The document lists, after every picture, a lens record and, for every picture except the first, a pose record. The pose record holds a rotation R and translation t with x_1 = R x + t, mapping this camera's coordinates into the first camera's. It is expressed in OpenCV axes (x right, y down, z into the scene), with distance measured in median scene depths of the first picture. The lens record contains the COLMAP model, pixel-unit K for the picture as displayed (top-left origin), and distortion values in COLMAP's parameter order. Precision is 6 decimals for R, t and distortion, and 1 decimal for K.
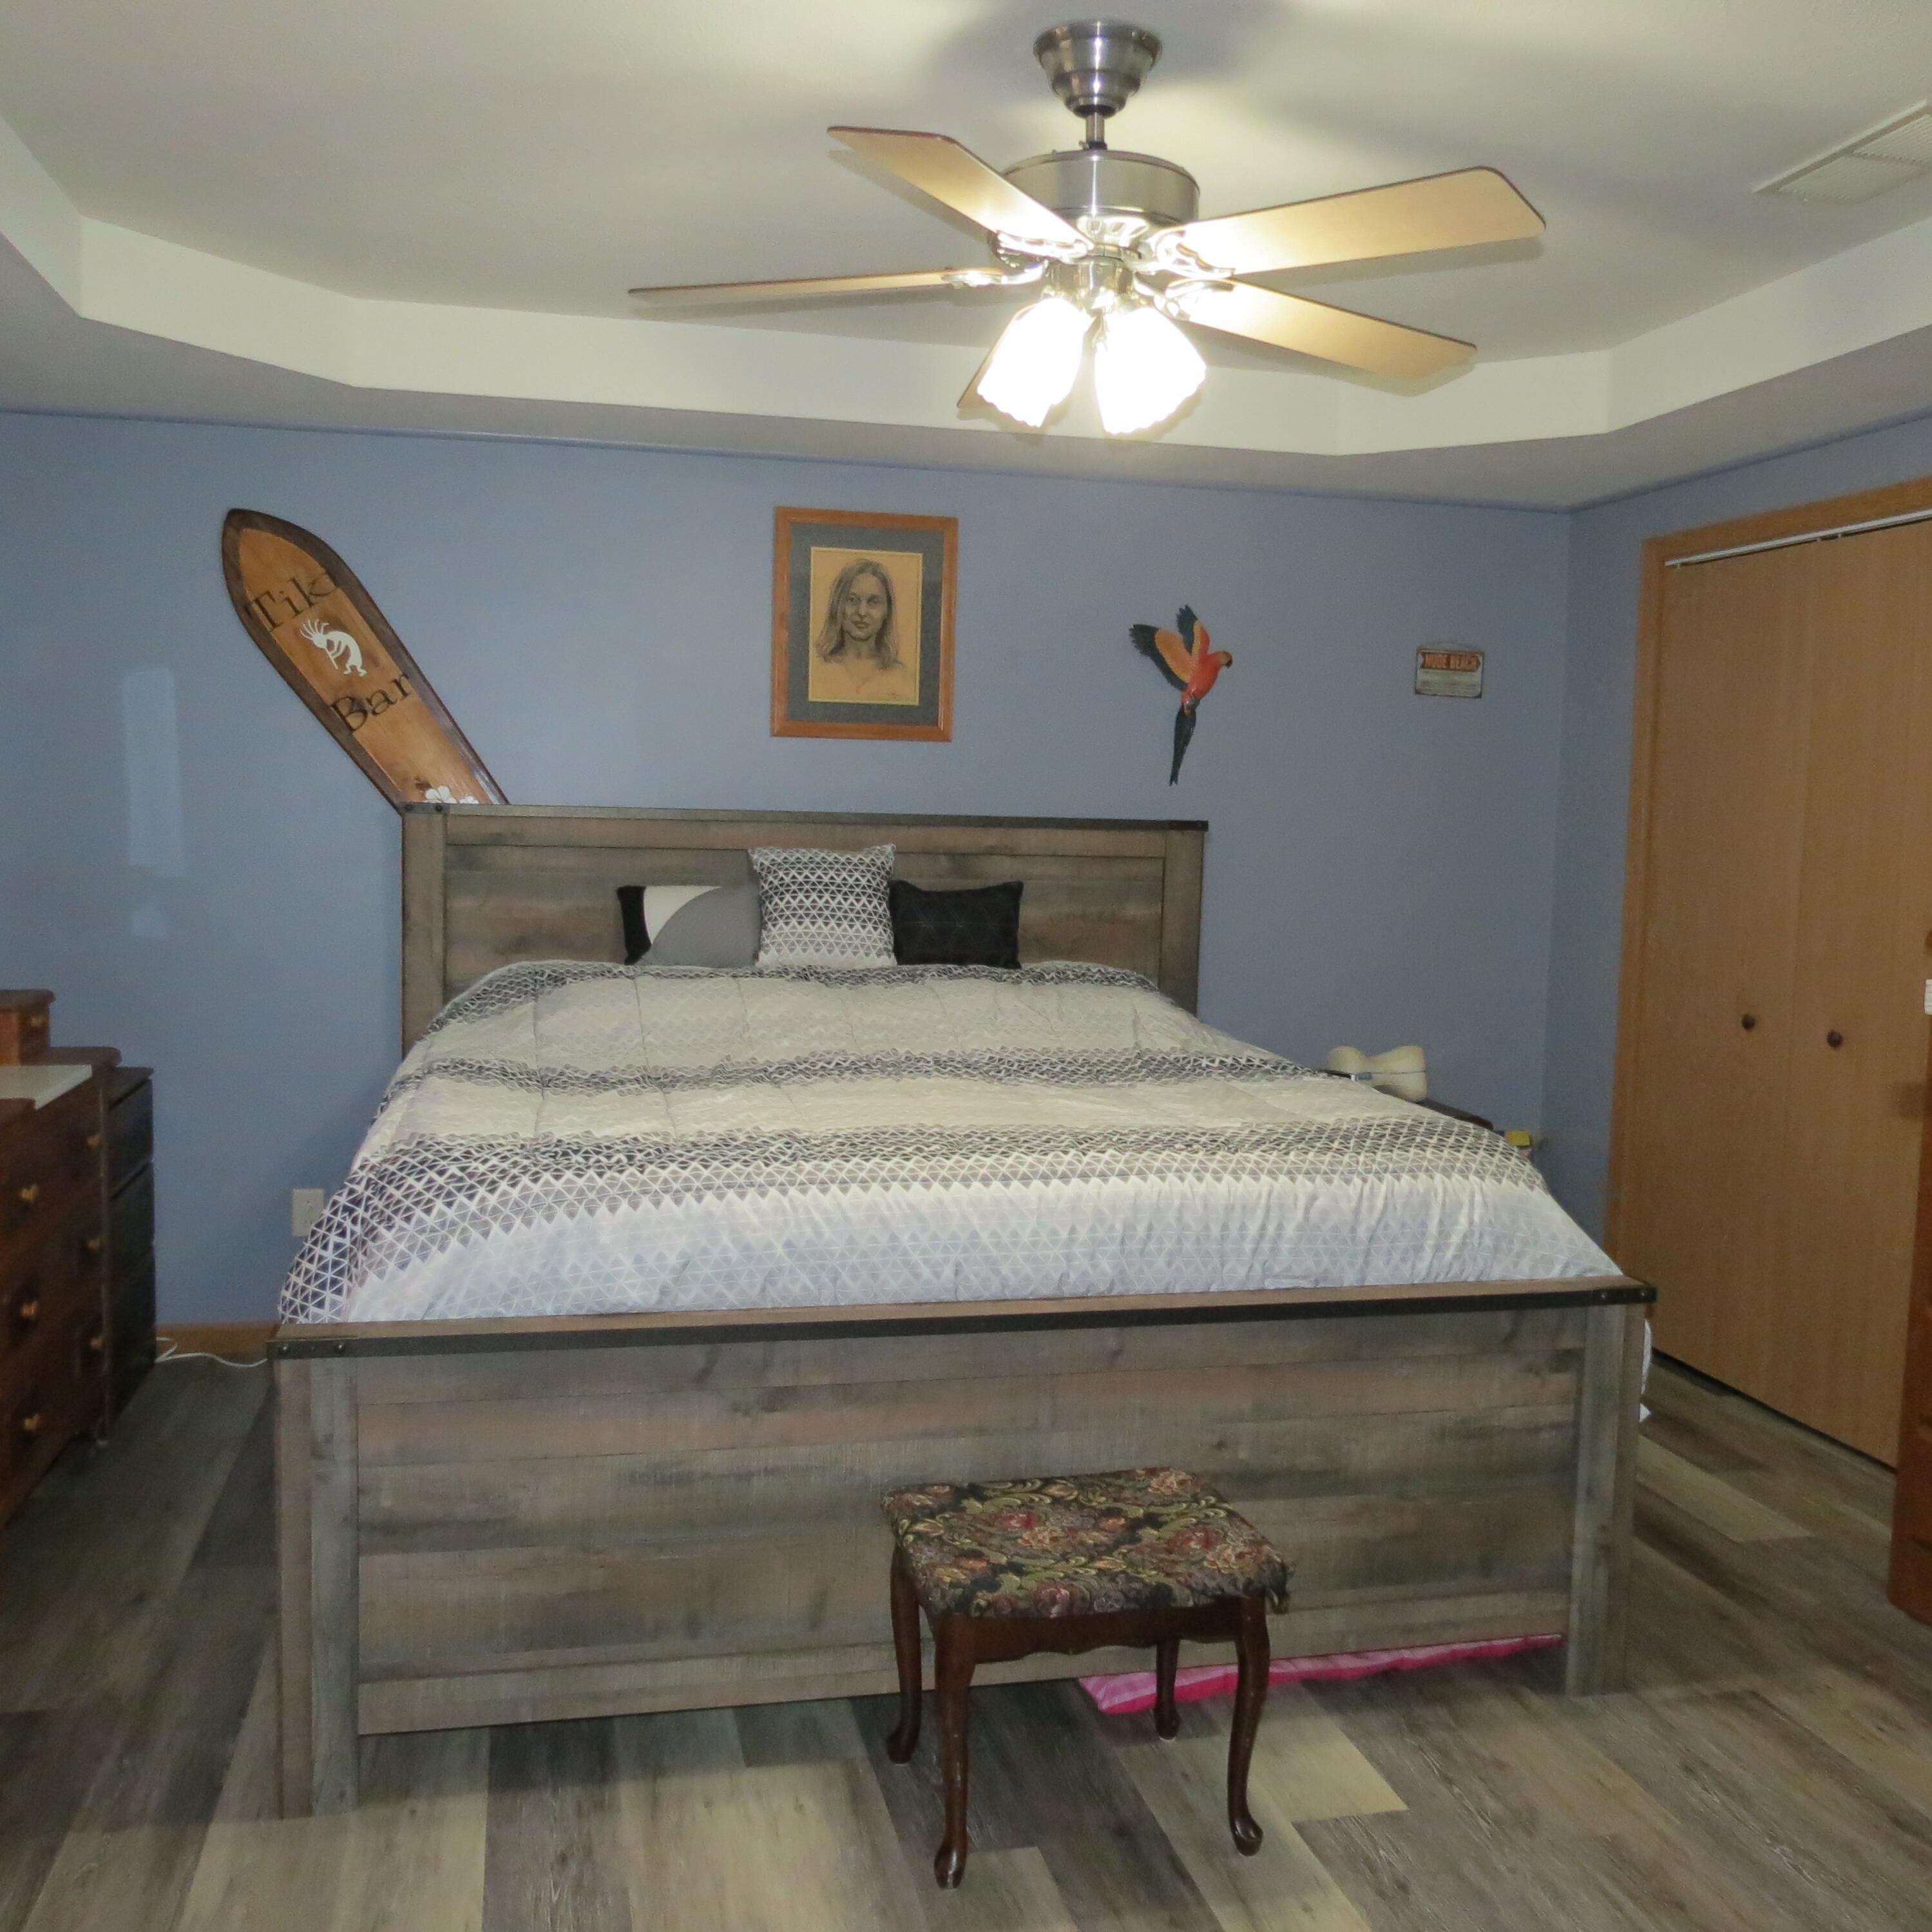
lens RADIAL K [[1860.7, 0, 966.0], [0, 1860.7, 966.0], [0, 0, 1]] dist [-0.022283, 0.013799]
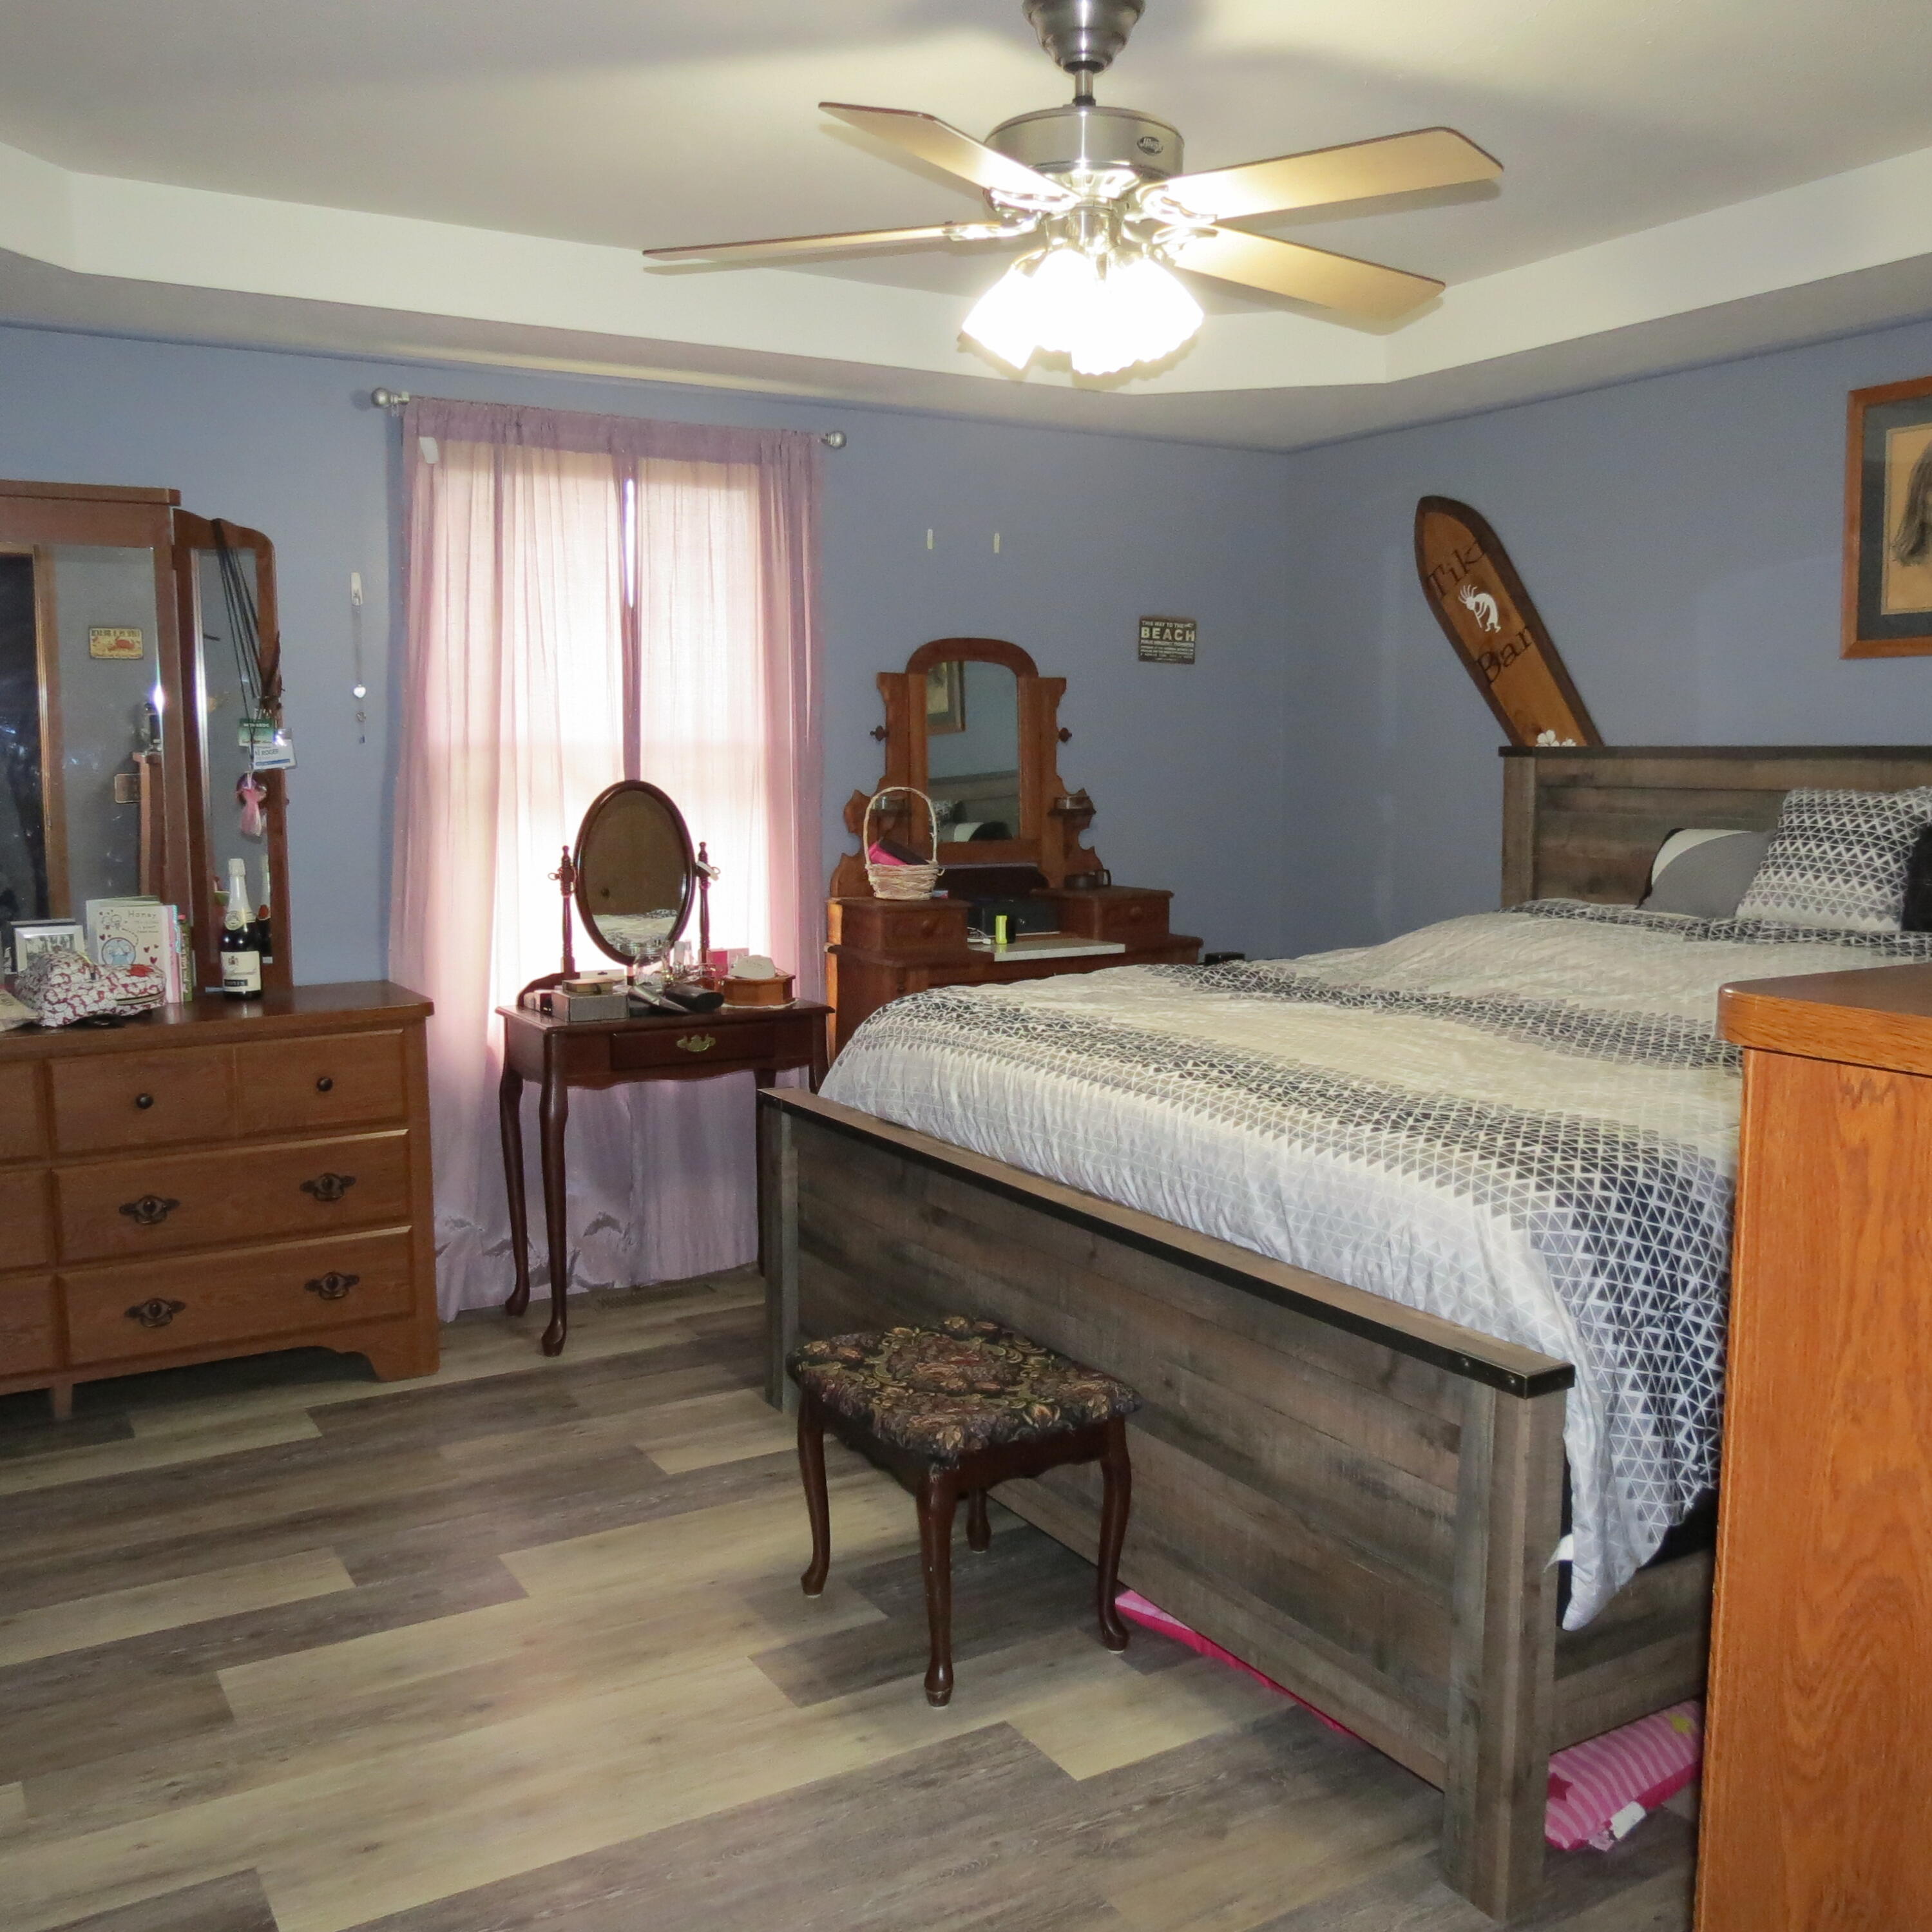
lens RADIAL K [[1871.5, 0, 966.0], [0, 1871.5, 966.0], [0, 0, 1]] dist [0.003253, 0.007389]
pose [[0.302362, 0.087066, -0.949209, 0.653005], [-0.072400, 0.995041, 0.068207, -0.012759], [0.950440, 0.048099, 0.307166, 0.375453]]
